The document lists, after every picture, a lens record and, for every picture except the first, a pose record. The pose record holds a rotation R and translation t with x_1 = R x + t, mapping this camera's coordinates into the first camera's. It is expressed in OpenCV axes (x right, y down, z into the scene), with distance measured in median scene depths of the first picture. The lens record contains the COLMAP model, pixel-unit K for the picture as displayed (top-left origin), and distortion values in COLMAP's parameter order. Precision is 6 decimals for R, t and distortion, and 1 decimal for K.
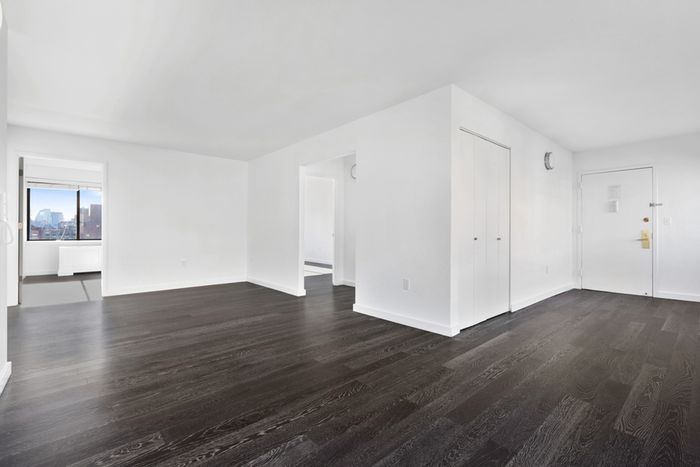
lens RADIAL K [[321.4, 0, 349.4], [0, 321.4, 231.1], [0, 0, 1]] dist [-0.000988, -0.000099]
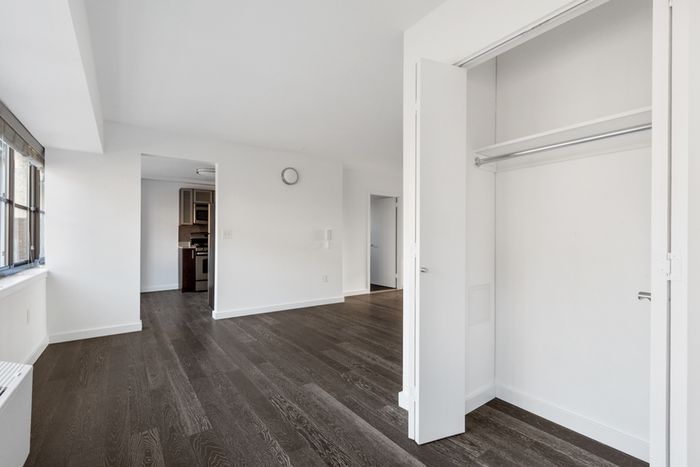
lens RADIAL K [[321.4, 0, 349.8], [0, 321.4, 234.4], [0, 0, 1]] dist [-0.000988, -0.000099]
pose [[-0.112839, -0.014658, -0.993505, 1.299674], [-0.001349, 0.999893, -0.014599, -0.032128], [0.993612, -0.000308, -0.112847, 1.248344]]
